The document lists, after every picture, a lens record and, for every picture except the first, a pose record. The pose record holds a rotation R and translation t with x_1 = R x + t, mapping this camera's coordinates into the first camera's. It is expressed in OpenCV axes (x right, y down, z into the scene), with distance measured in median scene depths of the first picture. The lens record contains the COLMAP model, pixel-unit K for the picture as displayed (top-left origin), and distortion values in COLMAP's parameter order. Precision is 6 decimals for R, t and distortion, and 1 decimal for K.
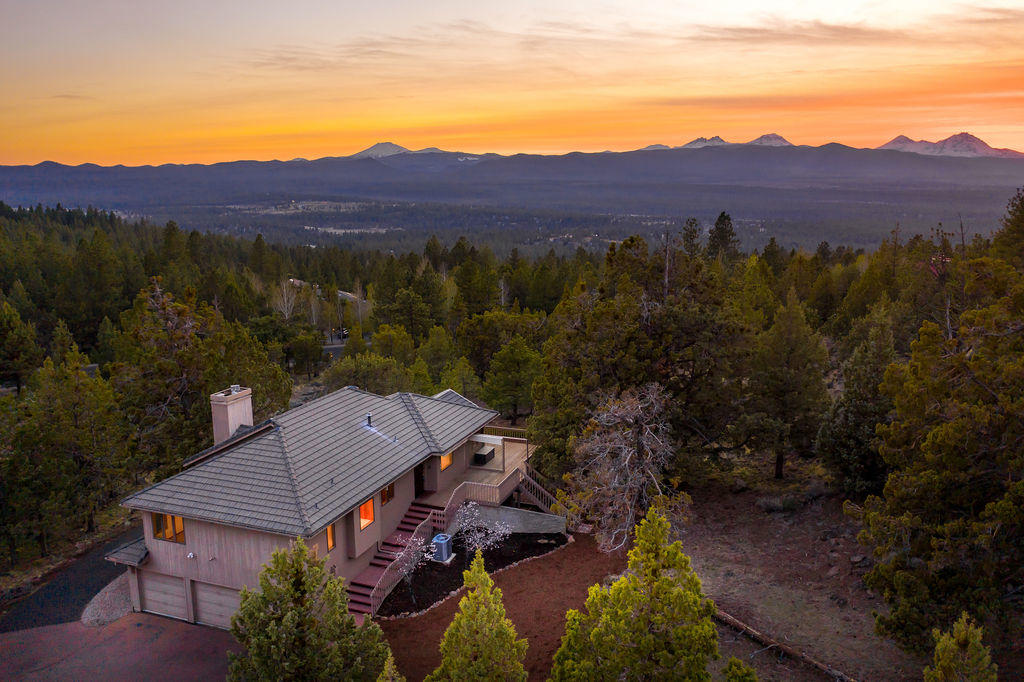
lens RADIAL K [[808.4, 0, 517.3], [0, 808.4, 335.4], [0, 0, 1]] dist [-0.016295, 0.022882]
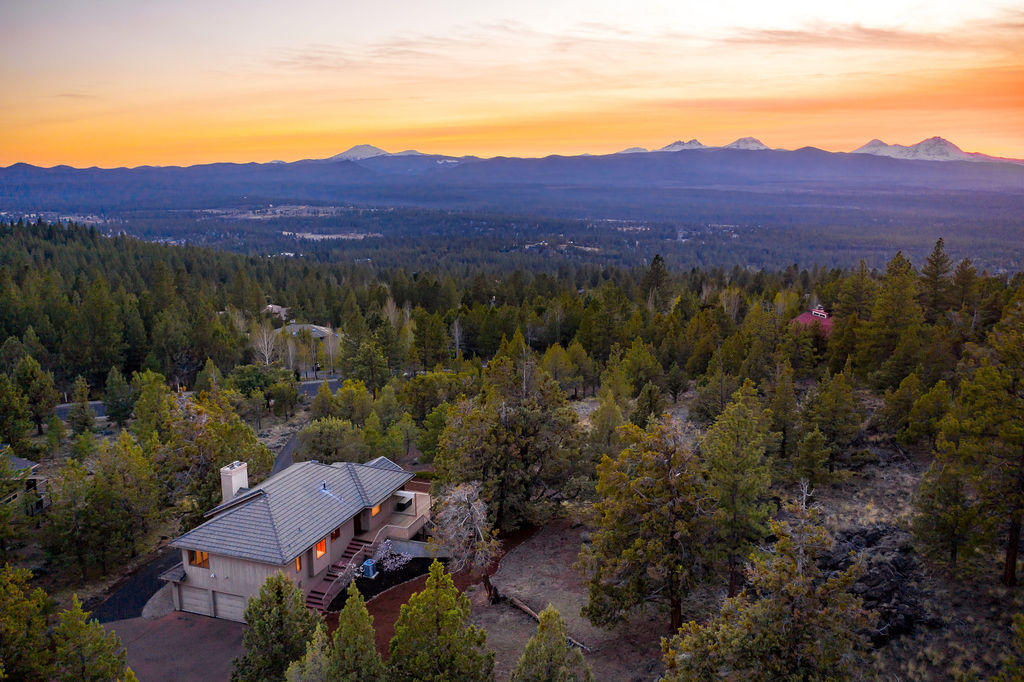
lens RADIAL K [[808.4, 0, 519.2], [0, 808.4, 337.0], [0, 0, 1]] dist [-0.016295, 0.022882]
pose [[0.999626, -0.002358, 0.027256, 0.044211], [0.002361, 0.999997, -0.000067, -0.053319], [-0.027255, 0.000132, 0.999628, -0.166103]]
